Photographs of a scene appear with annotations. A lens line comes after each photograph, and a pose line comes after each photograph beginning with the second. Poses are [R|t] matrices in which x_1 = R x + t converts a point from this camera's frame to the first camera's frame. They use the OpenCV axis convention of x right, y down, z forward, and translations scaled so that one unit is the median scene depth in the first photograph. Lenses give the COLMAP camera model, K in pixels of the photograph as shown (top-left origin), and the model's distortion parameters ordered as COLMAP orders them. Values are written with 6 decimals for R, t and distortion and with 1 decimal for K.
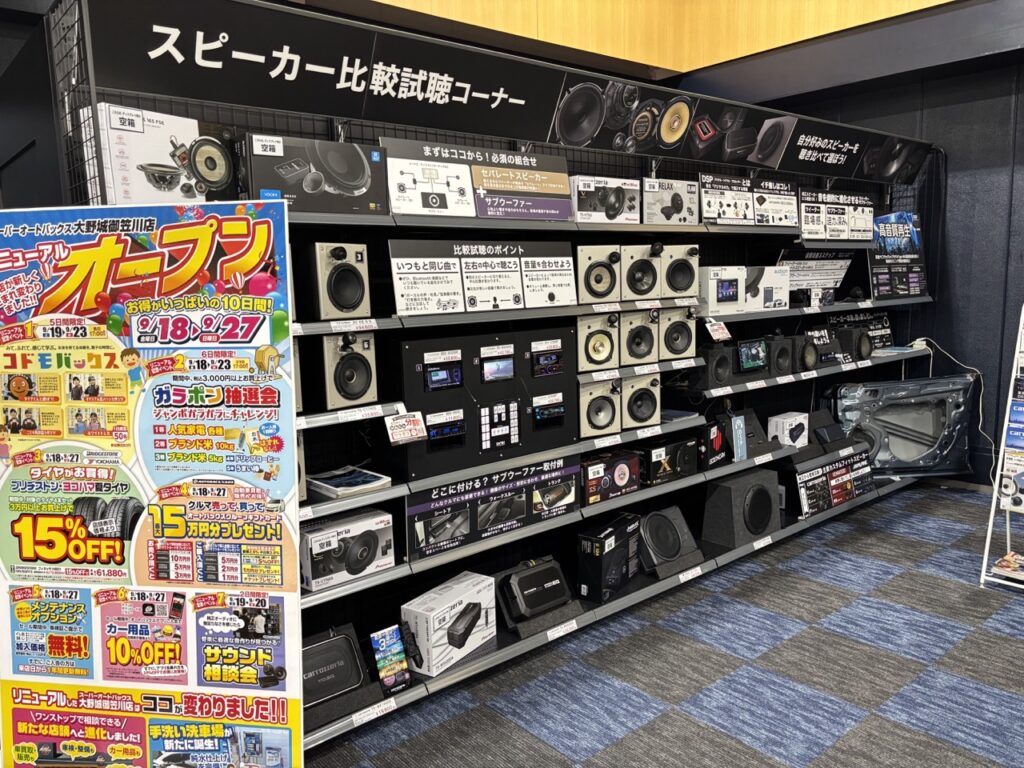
lens RADIAL K [[778.7, 0, 514.8], [0, 778.7, 383.8], [0, 0, 1]] dist [0.014908, -0.003592]
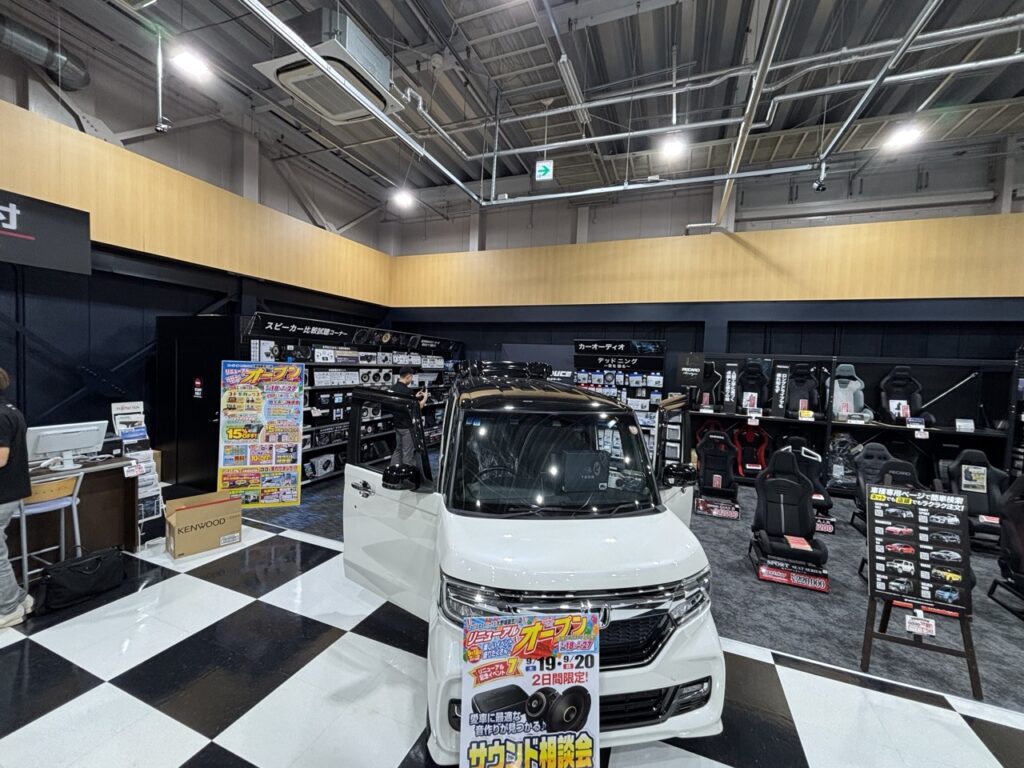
lens RADIAL K [[408.1, 0, 516.7], [0, 408.1, 385.2], [0, 0, 1]] dist [0.001248, -0.000248]
pose [[0.878804, 0.037922, 0.475673, -0.220751], [0.002554, 0.996449, -0.084159, 0.086252], [-0.477176, 0.075174, 0.875587, -1.301280]]
